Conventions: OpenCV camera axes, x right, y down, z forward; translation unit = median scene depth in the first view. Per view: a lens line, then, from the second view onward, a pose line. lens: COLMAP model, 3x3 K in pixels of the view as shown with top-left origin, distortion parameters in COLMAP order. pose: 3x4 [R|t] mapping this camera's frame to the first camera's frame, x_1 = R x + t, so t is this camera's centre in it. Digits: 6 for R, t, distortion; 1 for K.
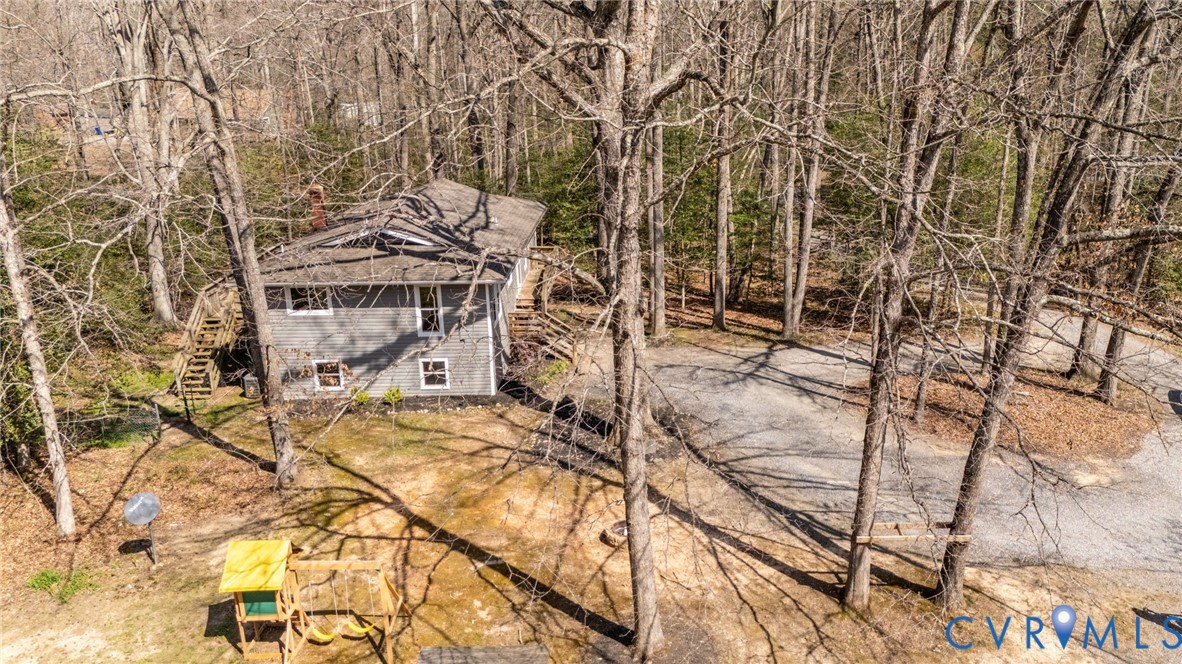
lens RADIAL K [[1034.9, 0, 591.6], [0, 1034.9, 334.4], [0, 0, 1]] dist [0.032269, -0.003364]
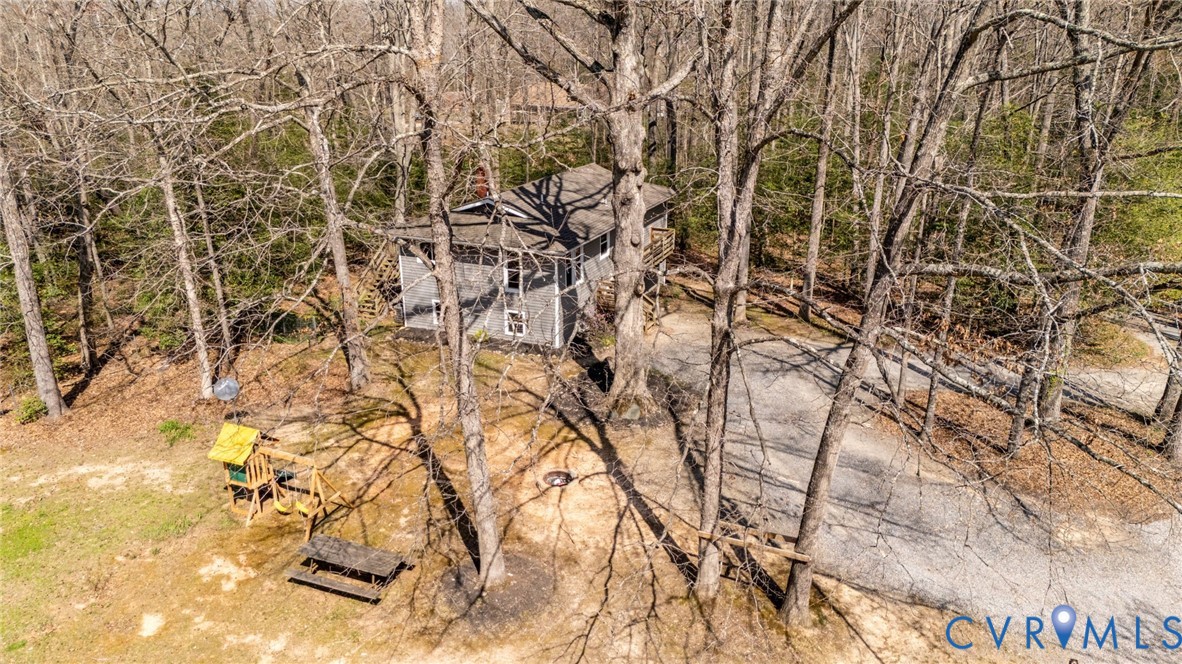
lens RADIAL K [[853.2, 0, 596.8], [0, 853.2, 327.7], [0, 0, 1]] dist [0.042572, -0.020553]
pose [[0.904547, 0.141025, -0.402376, 0.367169], [-0.123955, 0.989934, 0.068300, -0.040655], [0.407958, -0.011904, 0.912923, 0.134410]]
